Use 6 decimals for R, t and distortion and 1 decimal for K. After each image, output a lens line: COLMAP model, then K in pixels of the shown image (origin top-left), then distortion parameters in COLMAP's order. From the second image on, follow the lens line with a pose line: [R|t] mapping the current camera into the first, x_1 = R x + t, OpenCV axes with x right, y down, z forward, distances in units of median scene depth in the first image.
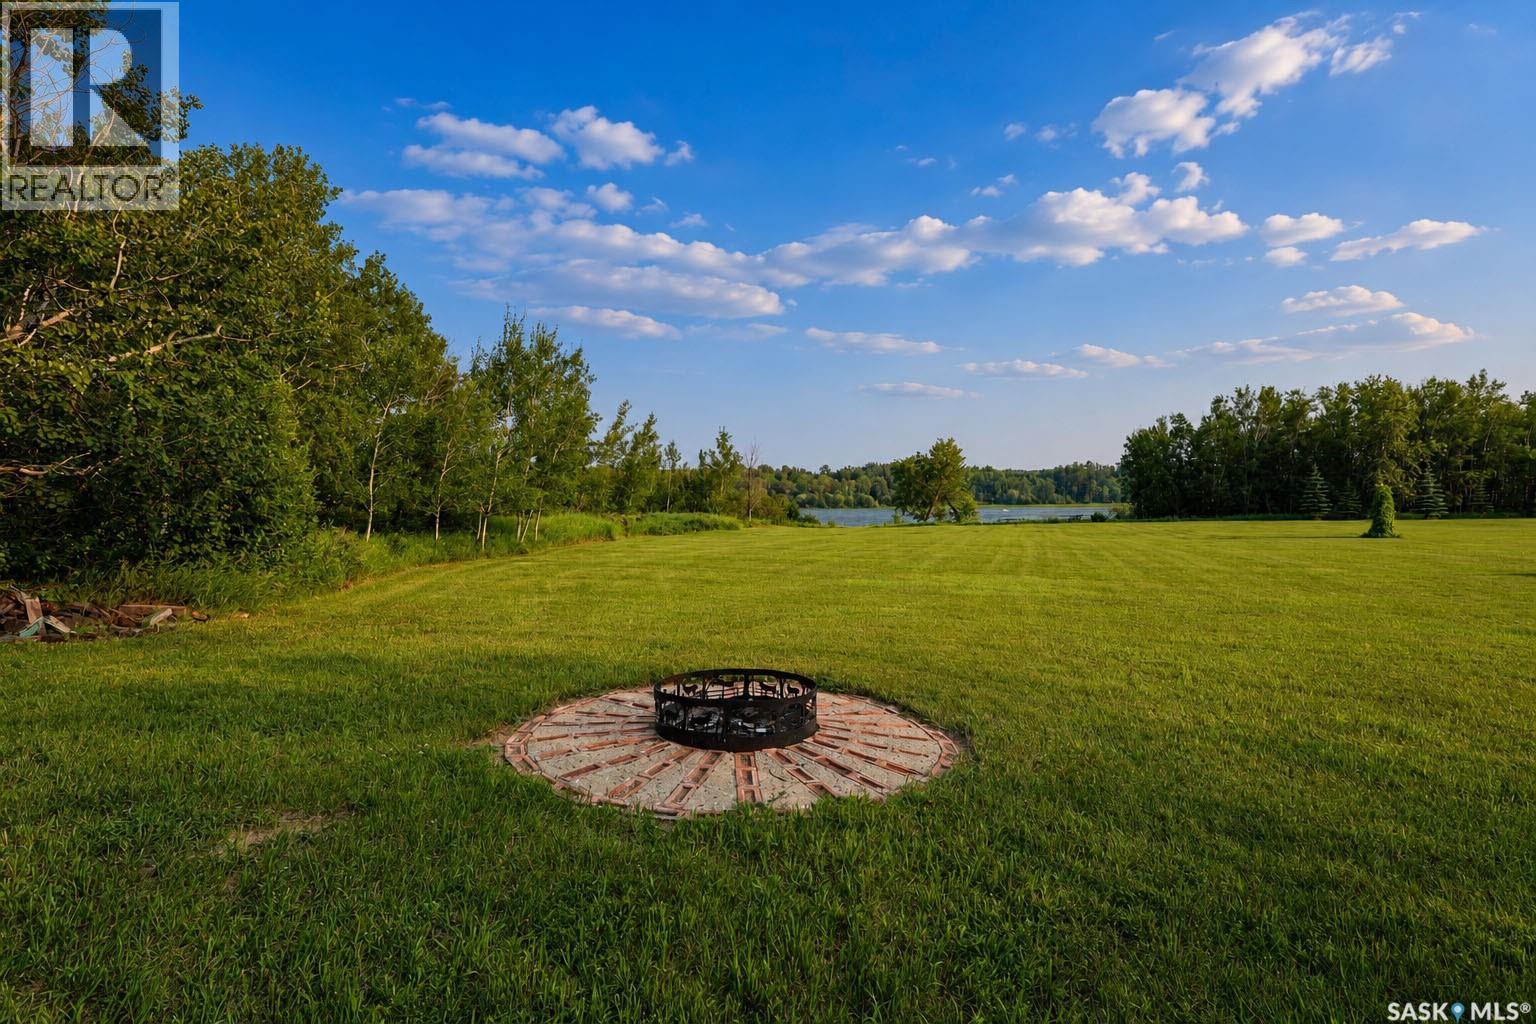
lens RADIAL K [[719.8, 0, 768.0], [0, 719.8, 512.0], [0, 0, 1]] dist [-0.001328, -0.000347]
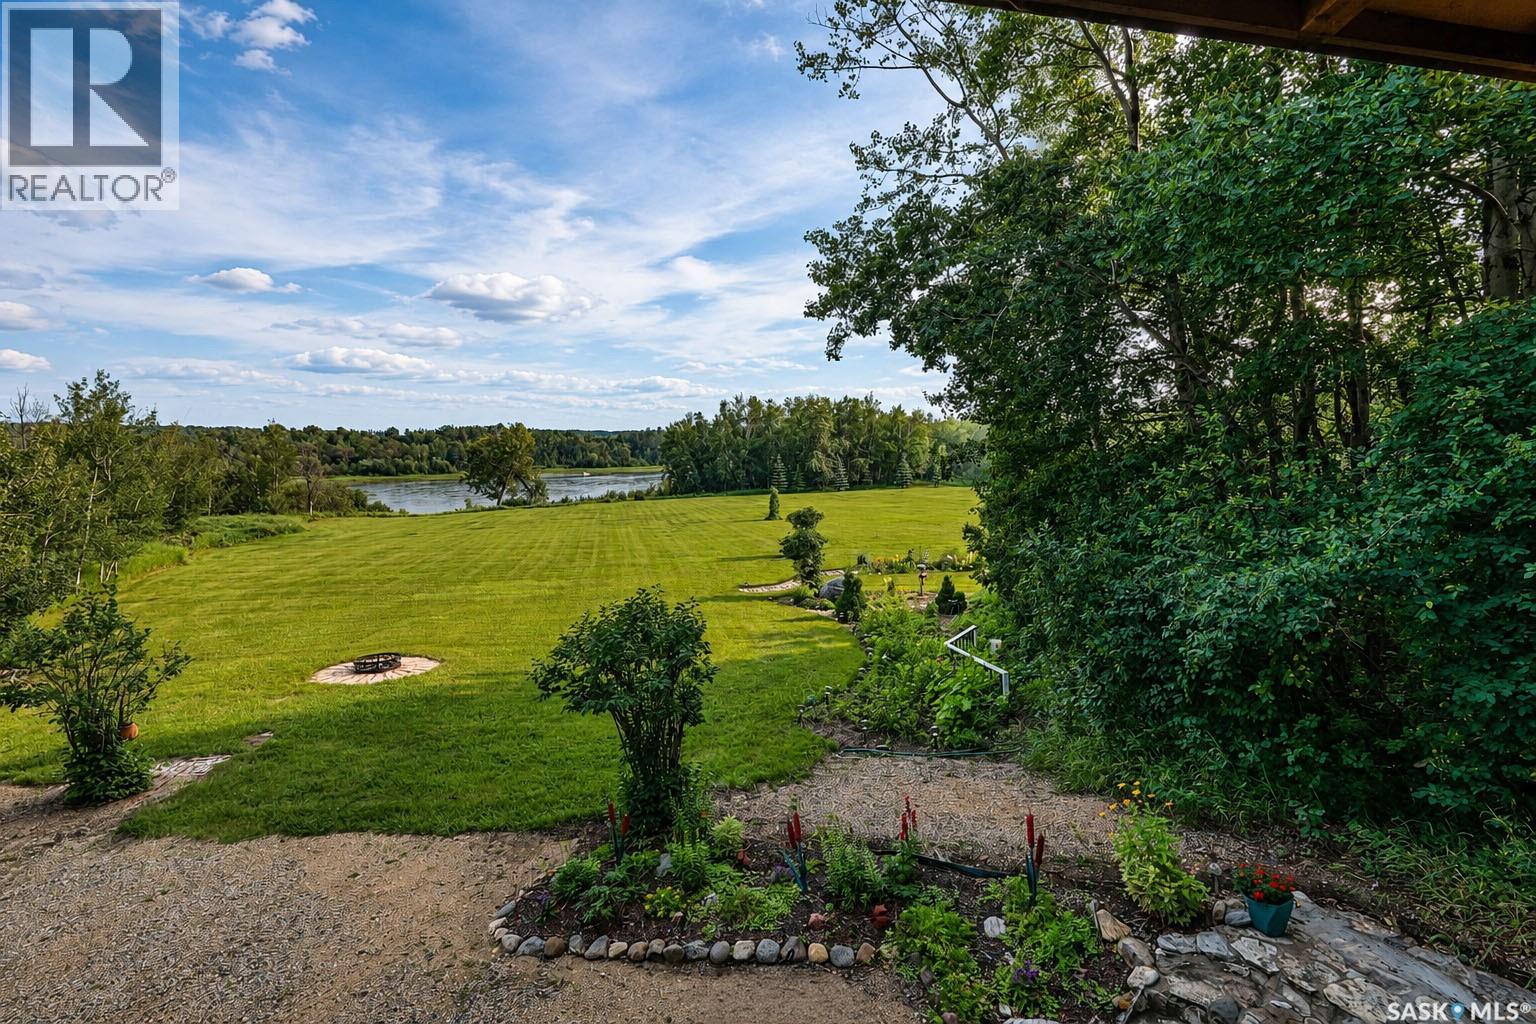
lens RADIAL K [[719.8, 0, 768.0], [0, 719.8, 512.0], [0, 0, 1]] dist [-0.001328, -0.000347]
pose [[0.848170, -0.051629, 0.527202, -0.013393], [0.021825, 0.997800, 0.062601, -0.038765], [-0.529274, -0.041590, 0.847431, -0.177442]]
